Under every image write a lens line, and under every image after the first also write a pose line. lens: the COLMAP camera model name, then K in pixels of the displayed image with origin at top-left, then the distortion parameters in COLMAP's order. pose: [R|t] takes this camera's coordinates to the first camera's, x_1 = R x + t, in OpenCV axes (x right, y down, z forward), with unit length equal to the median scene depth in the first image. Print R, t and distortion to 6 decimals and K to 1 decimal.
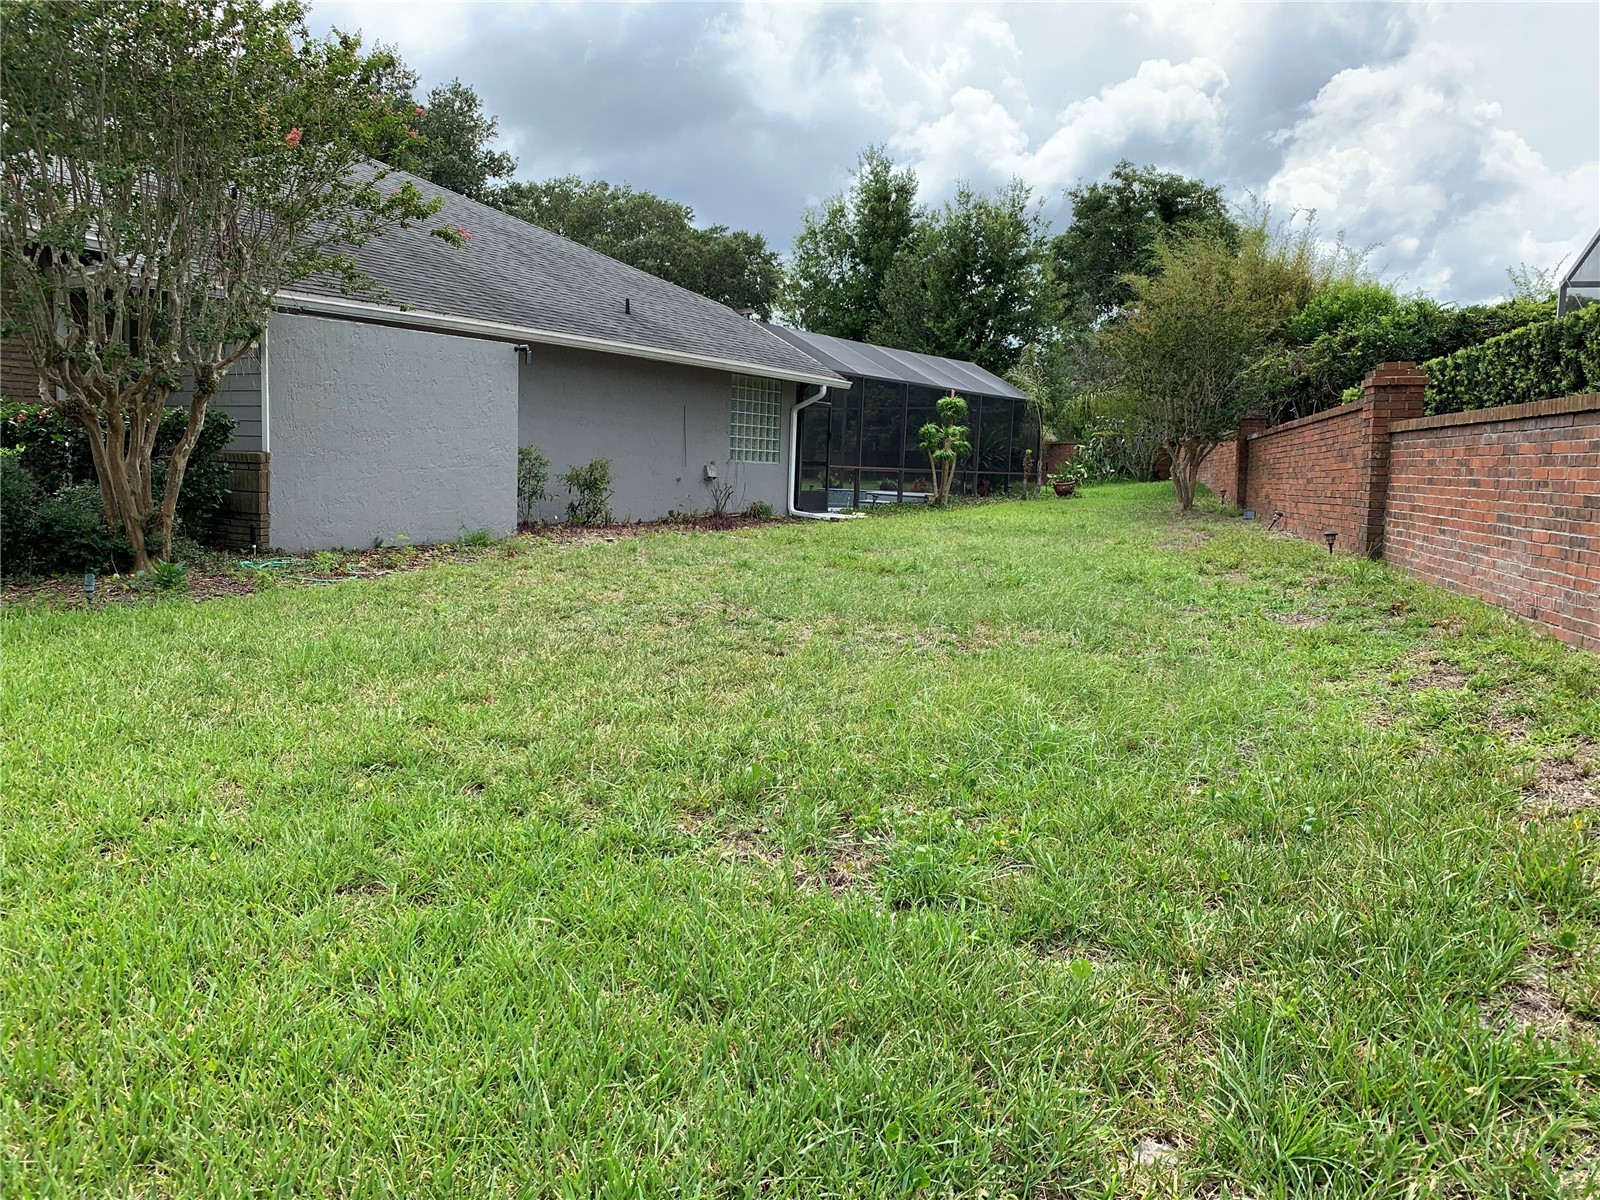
lens RADIAL K [[1214.0, 0, 795.8], [0, 1214.0, 600.1], [0, 0, 1]] dist [0.028261, -0.010162]
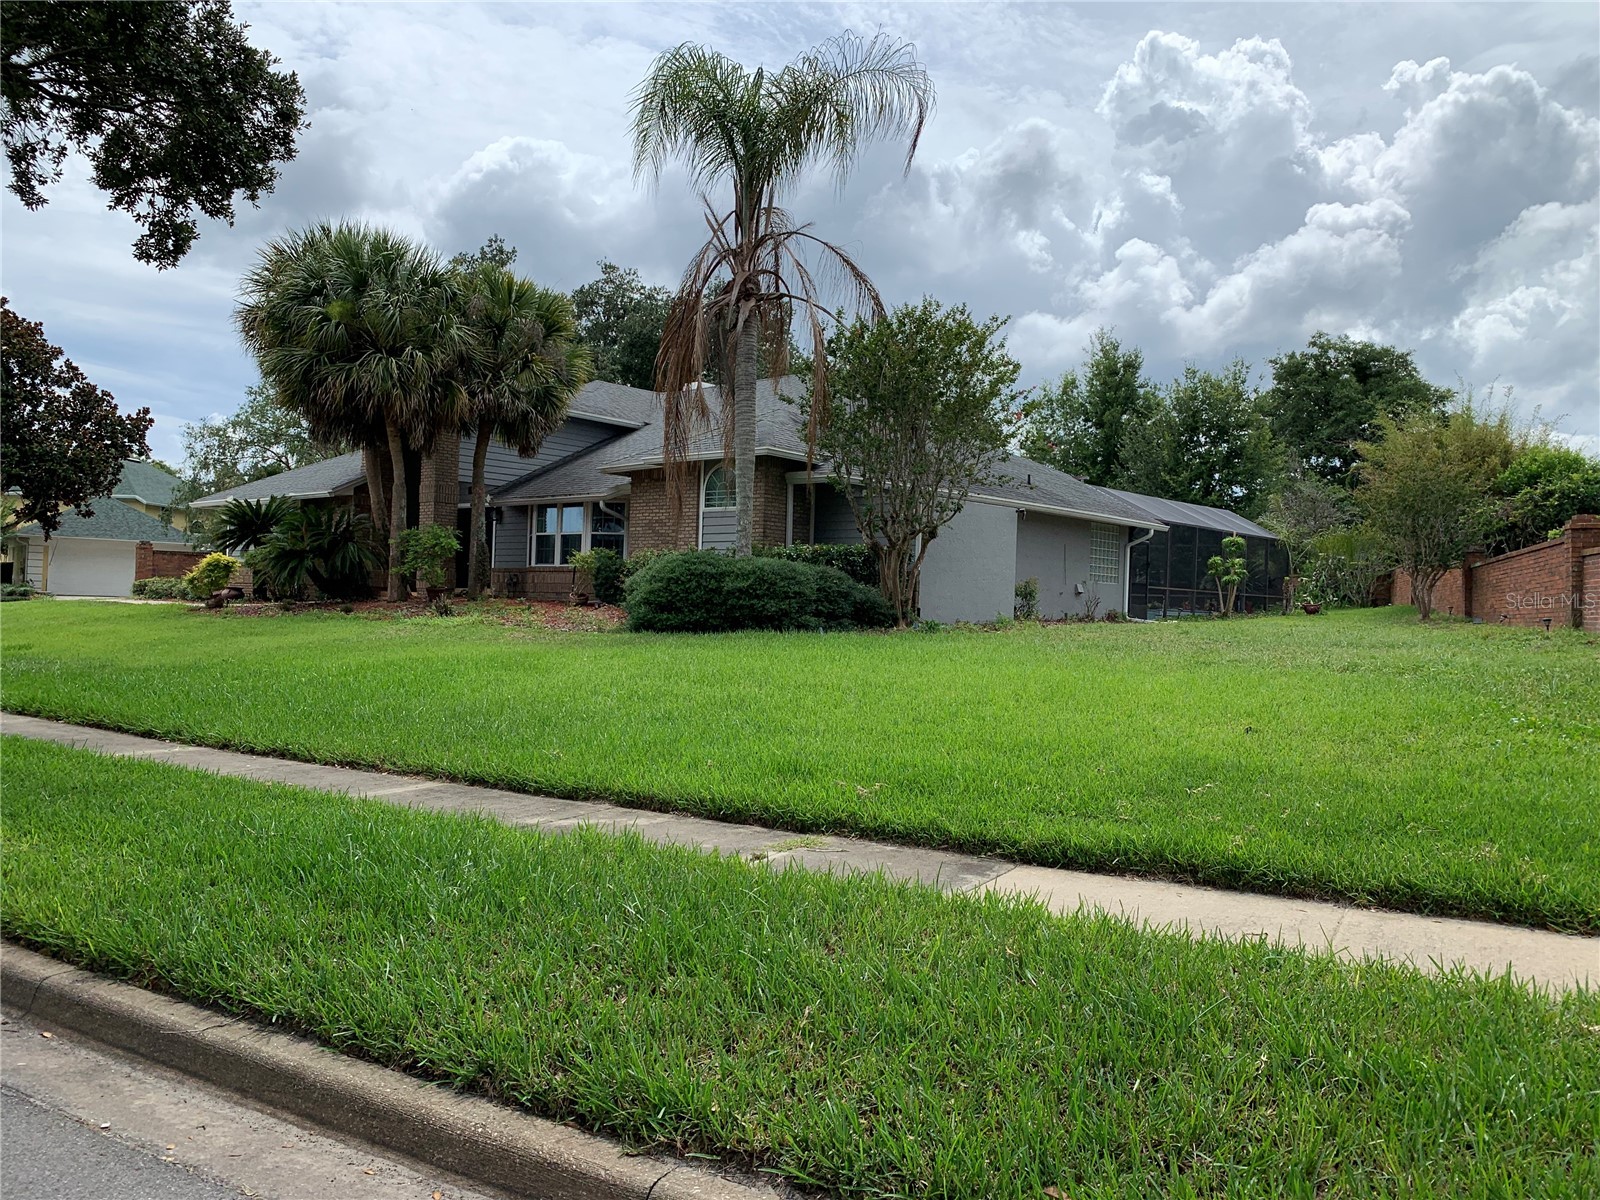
lens RADIAL K [[1214.0, 0, 795.8], [0, 1214.0, 600.1], [0, 0, 1]] dist [0.028261, -0.010162]
pose [[0.992063, 0.002448, -0.125717, -0.154358], [-0.016985, 0.993256, -0.114691, 0.055531], [0.124588, 0.115916, 0.985414, -0.324685]]
